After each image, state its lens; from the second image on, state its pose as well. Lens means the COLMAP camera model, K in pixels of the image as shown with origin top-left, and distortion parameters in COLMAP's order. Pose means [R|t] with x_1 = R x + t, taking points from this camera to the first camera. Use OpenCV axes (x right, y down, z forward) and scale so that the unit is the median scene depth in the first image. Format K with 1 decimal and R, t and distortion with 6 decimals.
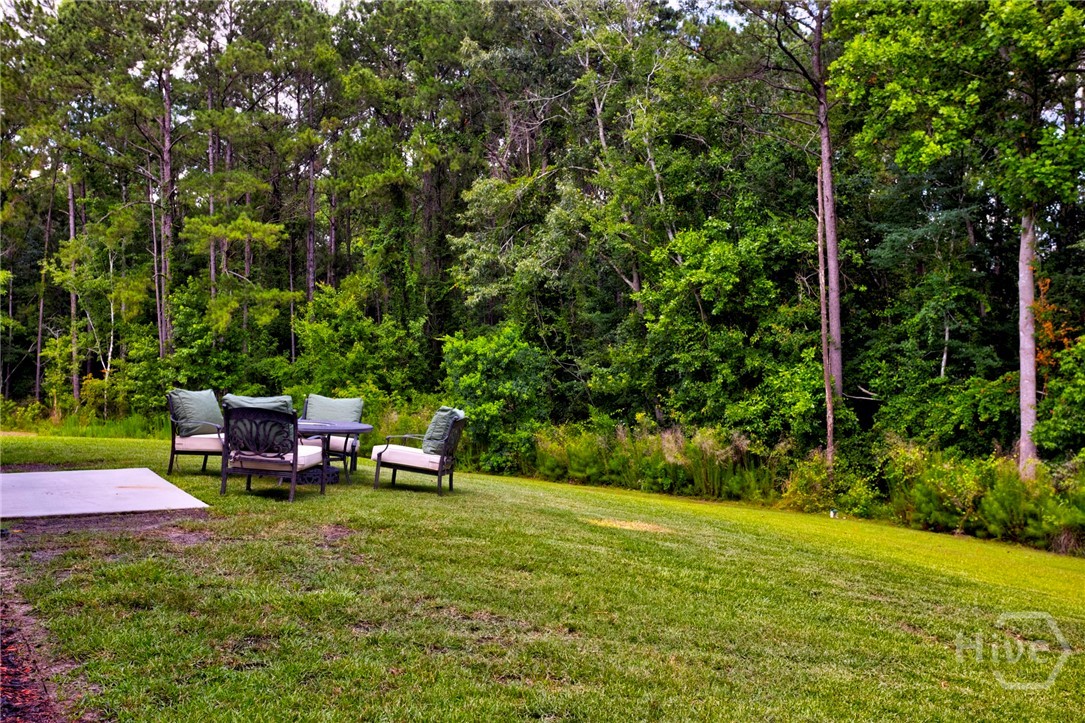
lens RADIAL K [[1043.8, 0, 542.5], [0, 1043.8, 361.5], [0, 0, 1]] dist [0.000991, 0.000420]
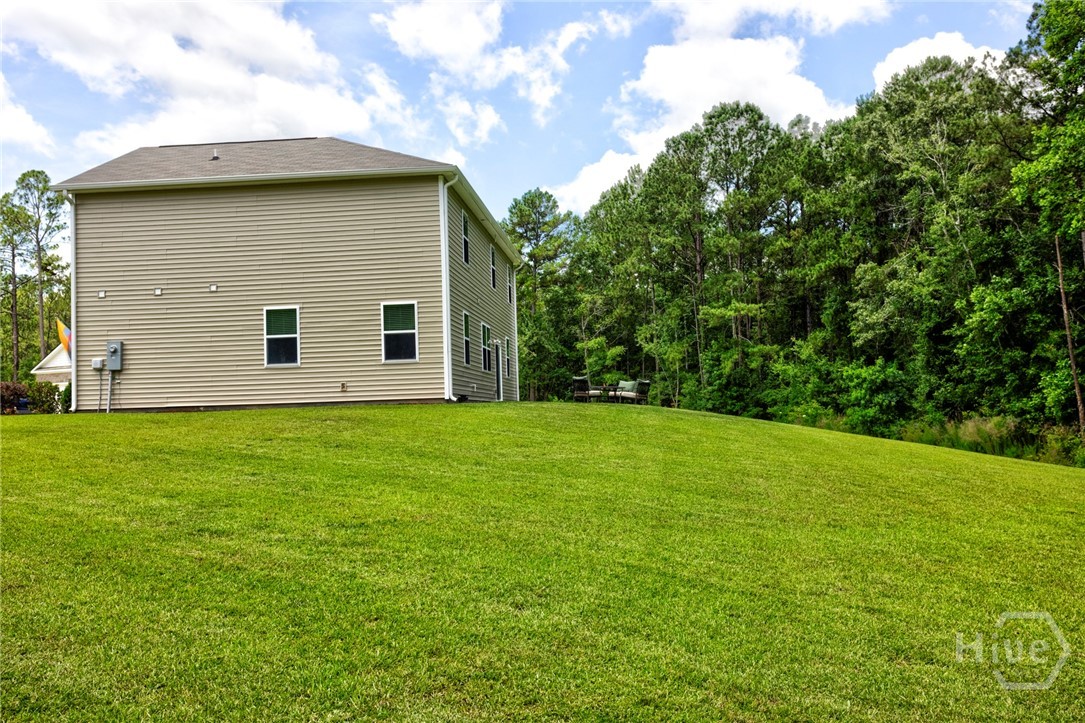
lens RADIAL K [[1008.0, 0, 529.7], [0, 1008.0, 367.0], [0, 0, 1]] dist [-0.010485, 0.088705]
pose [[0.802650, -0.060780, -0.593346, 0.427384], [0.030284, 0.997664, -0.061229, 0.053470], [0.595682, 0.031177, 0.802615, -0.485940]]
